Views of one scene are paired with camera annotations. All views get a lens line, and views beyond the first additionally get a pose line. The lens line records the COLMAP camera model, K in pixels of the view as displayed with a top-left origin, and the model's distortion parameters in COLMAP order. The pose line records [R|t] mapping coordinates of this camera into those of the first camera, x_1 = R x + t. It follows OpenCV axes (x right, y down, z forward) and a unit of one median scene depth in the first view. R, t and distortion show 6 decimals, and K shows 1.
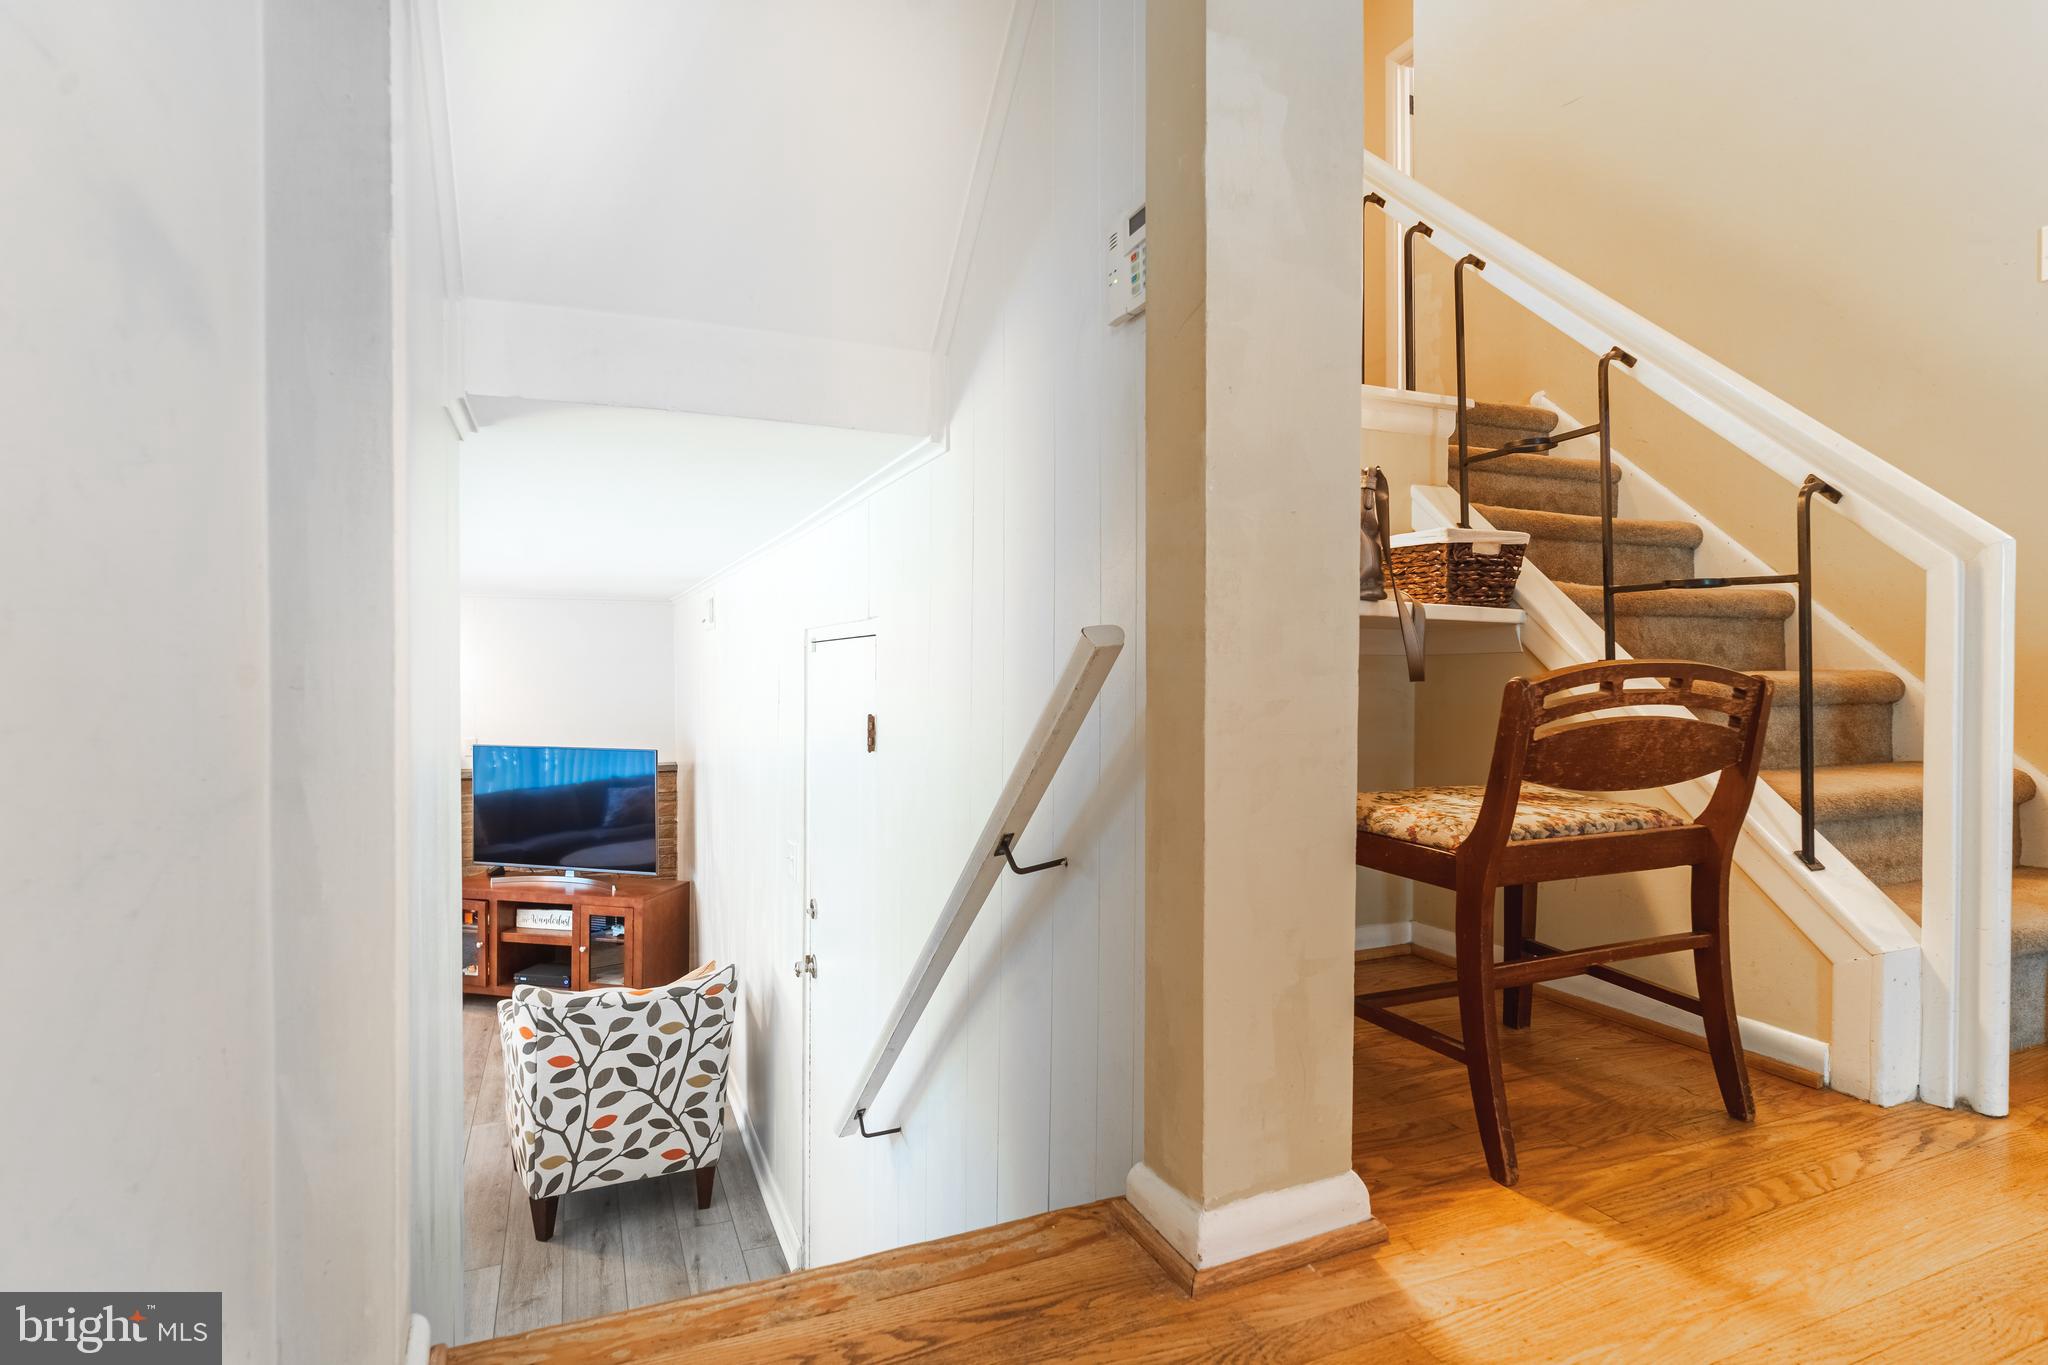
lens RADIAL K [[1047.7, 0, 1025.6], [0, 1047.7, 677.1], [0, 0, 1]] dist [-0.004902, 0.000683]
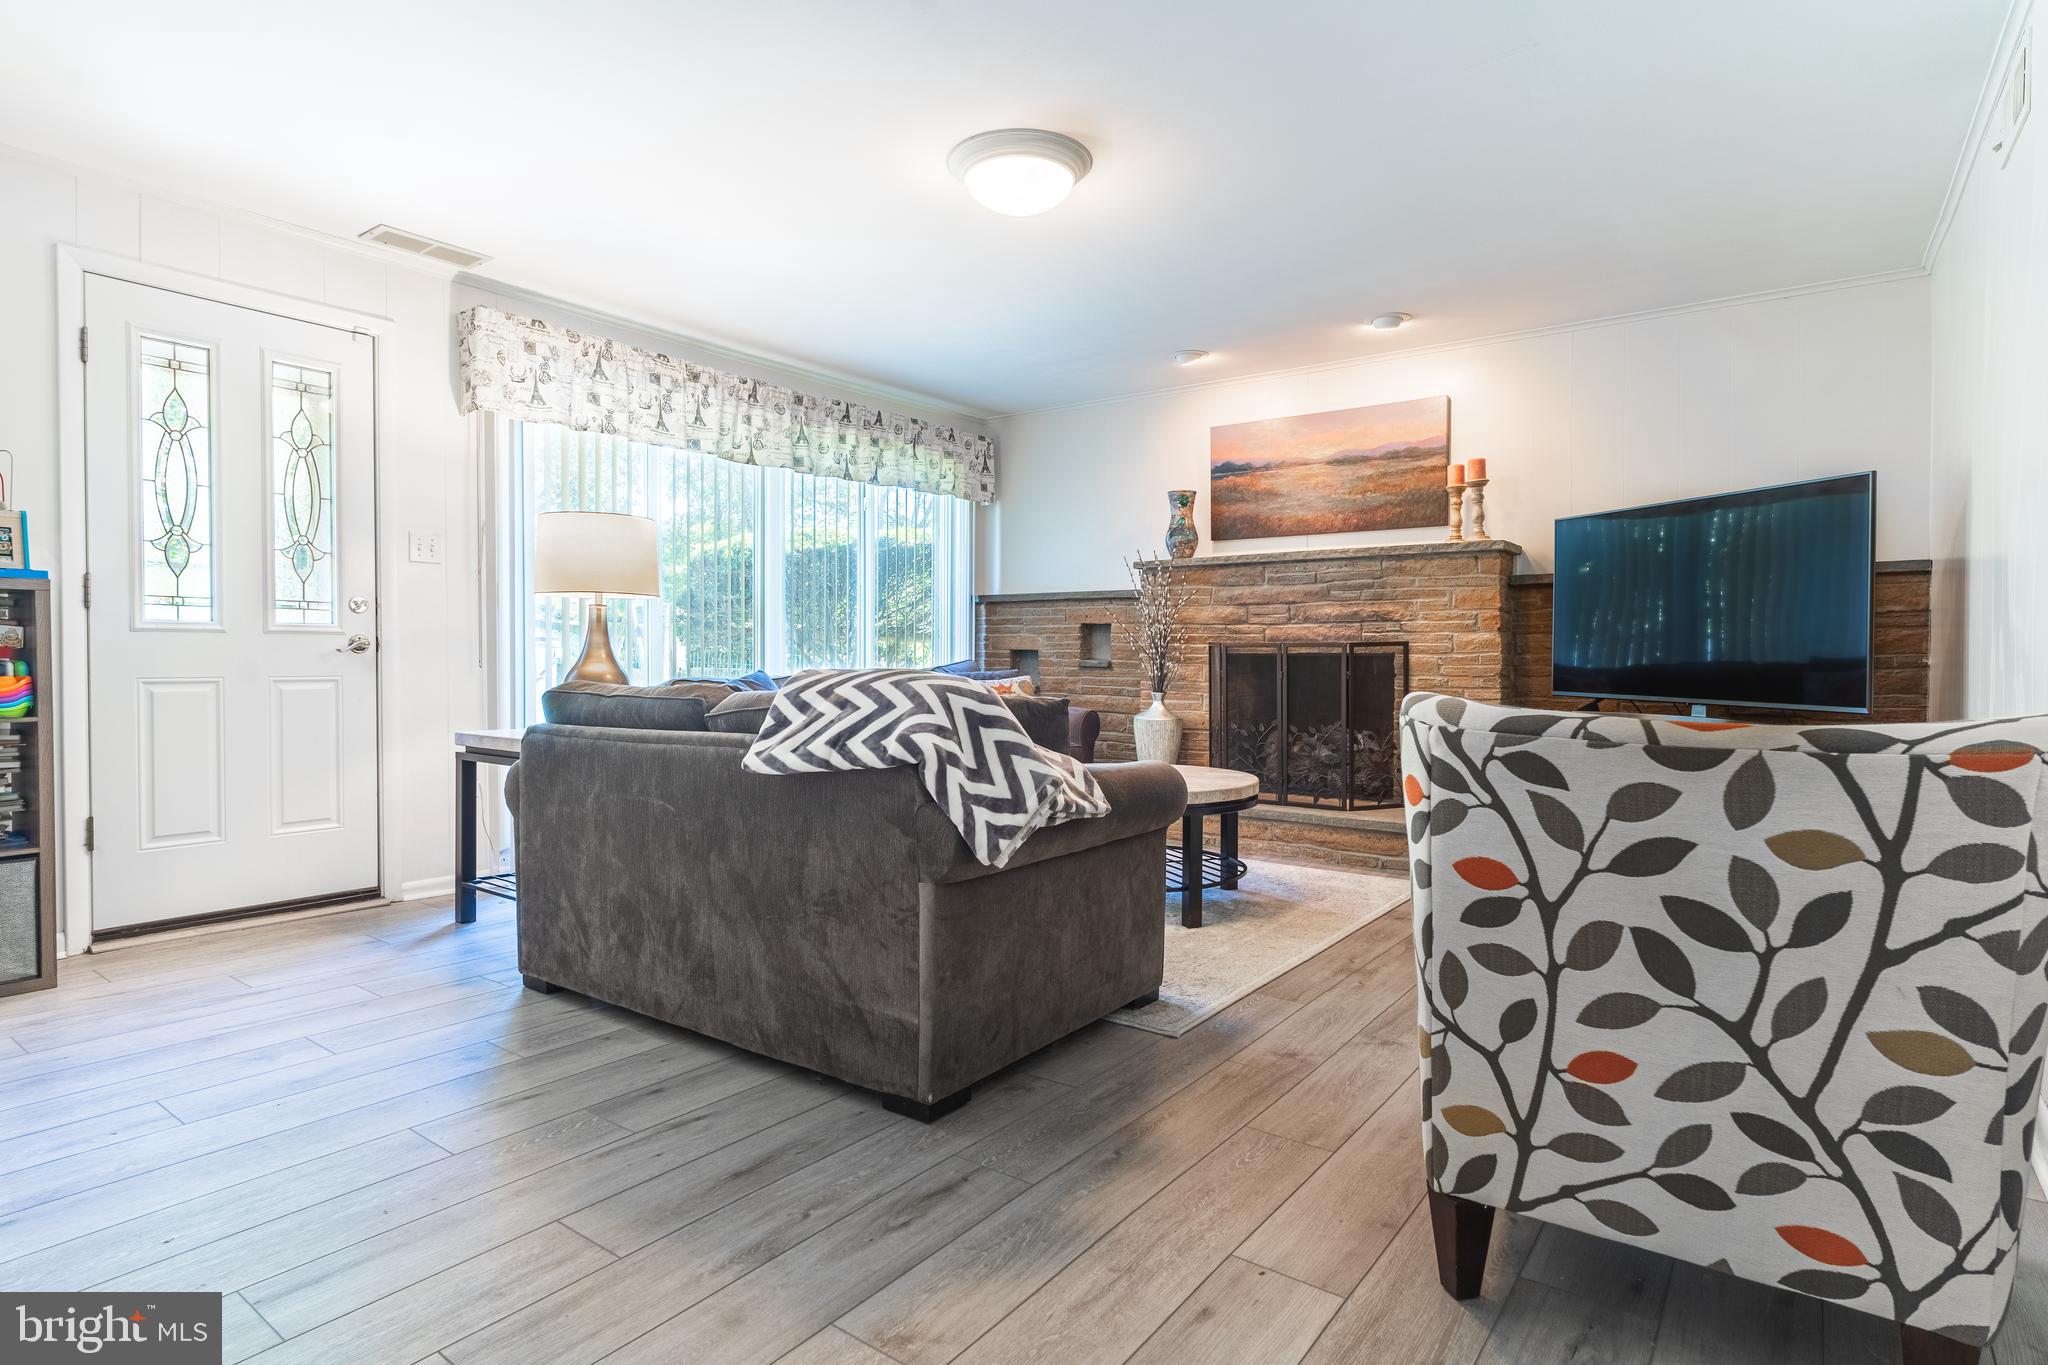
lens RADIAL K [[1049.5, 0, 1022.5], [0, 1049.5, 676.8], [0, 0, 1]] dist [-0.002995, 0.001012]
pose [[0.497554, 0.017774, -0.867251, -0.181147], [-0.011903, 0.999836, 0.013662, 0.281318], [0.867351, 0.003525, 0.497684, 0.630127]]
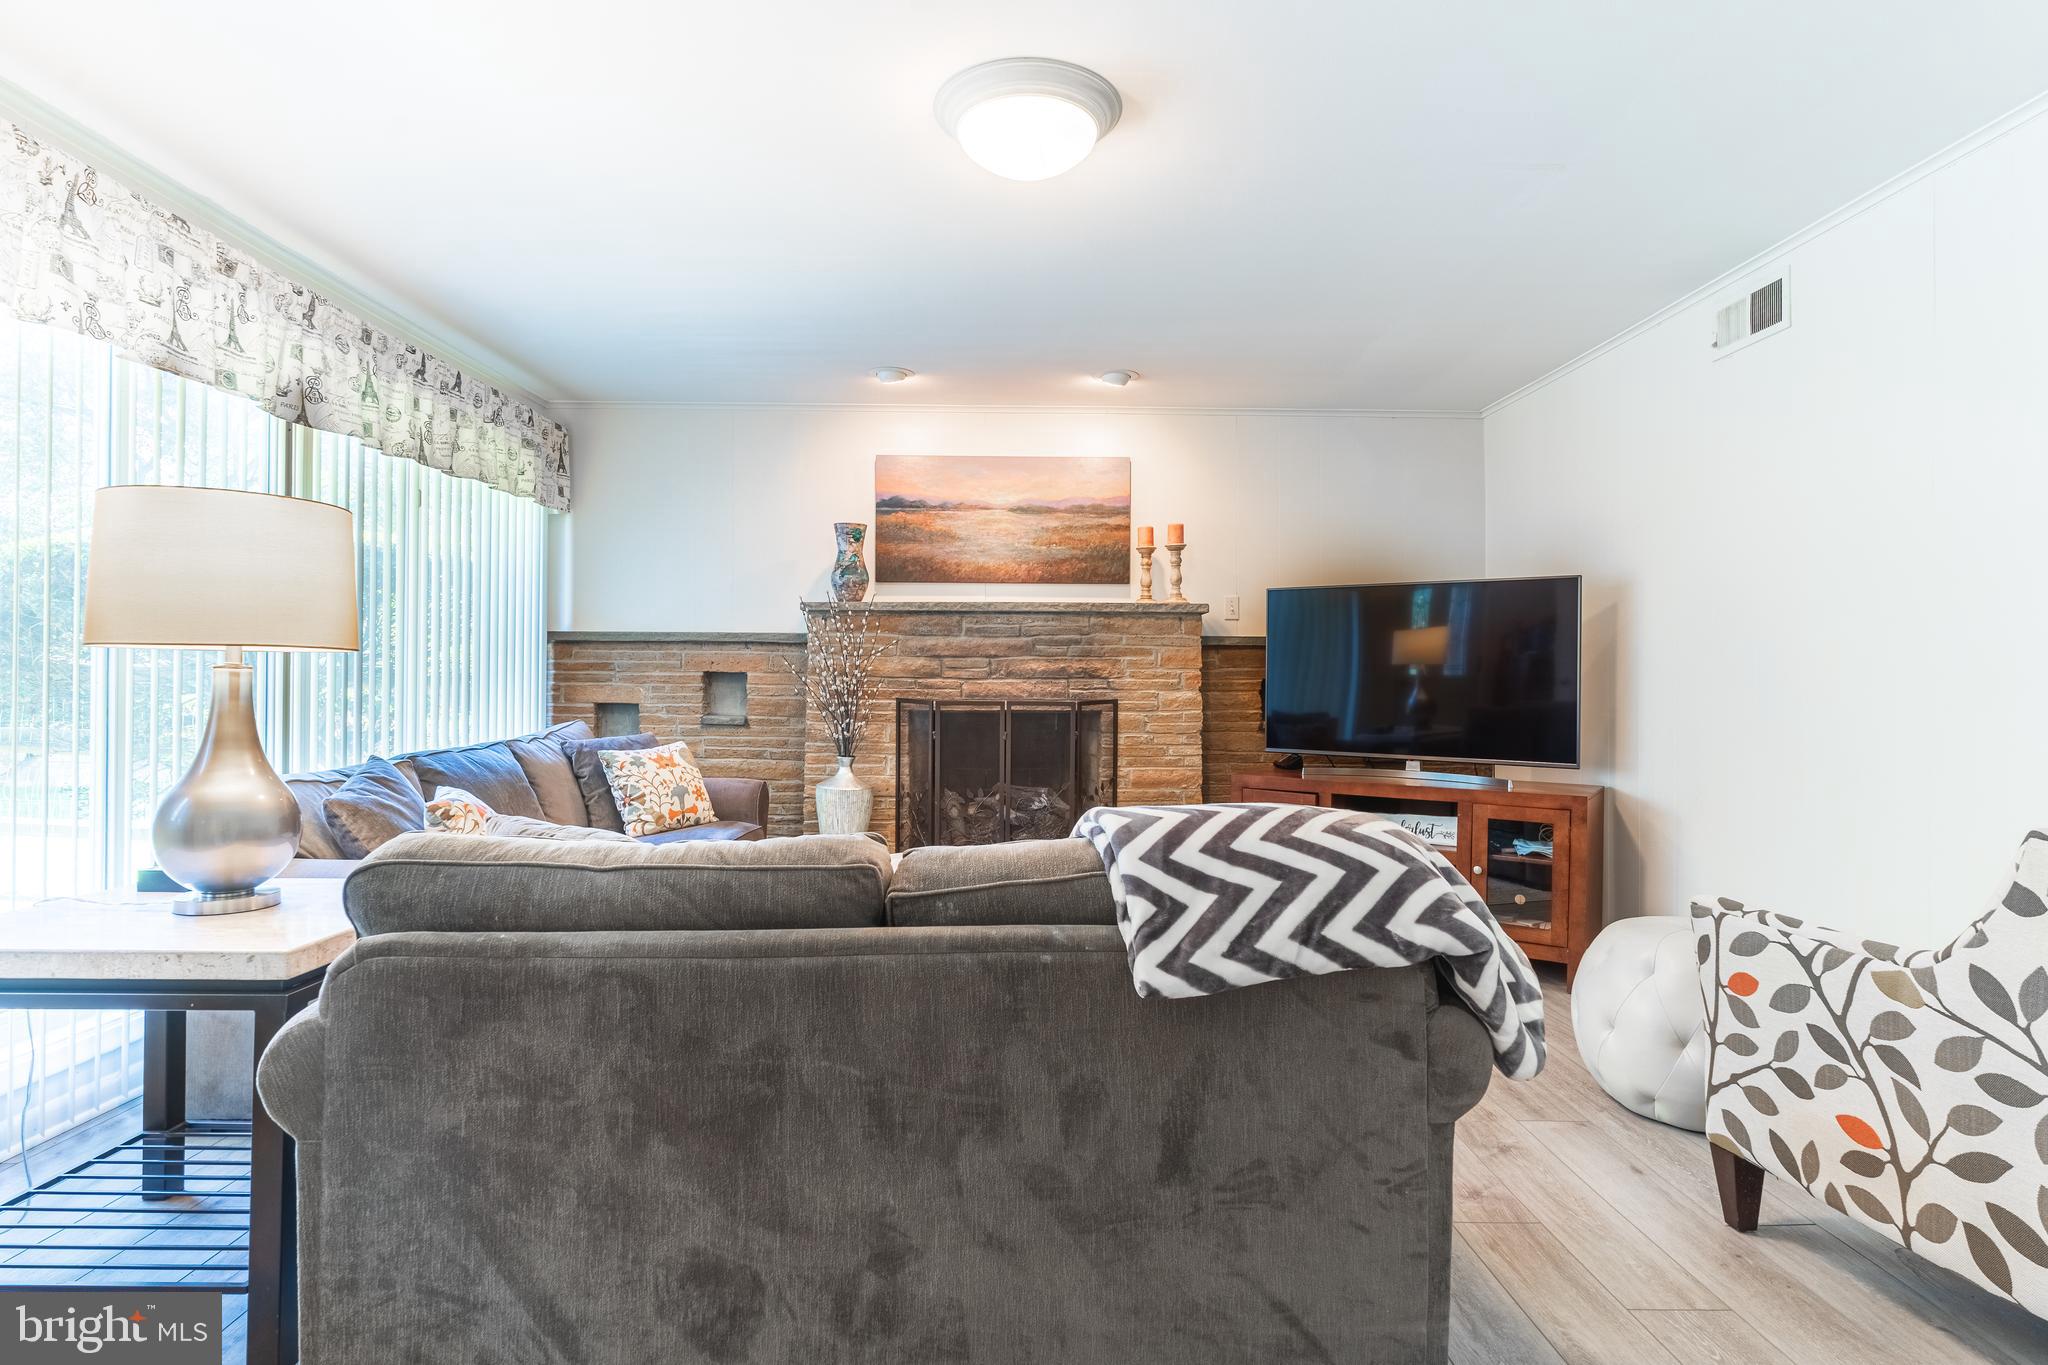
lens RADIAL K [[1052.5, 0, 1020.6], [0, 1052.5, 674.7], [0, 0, 1]] dist [-0.005545, 0.001707]
pose [[0.919081, 0.000290, -0.394069, -0.667405], [-0.007750, 0.999820, -0.017340, 0.243022], [0.393993, 0.018991, 0.918917, 0.448588]]
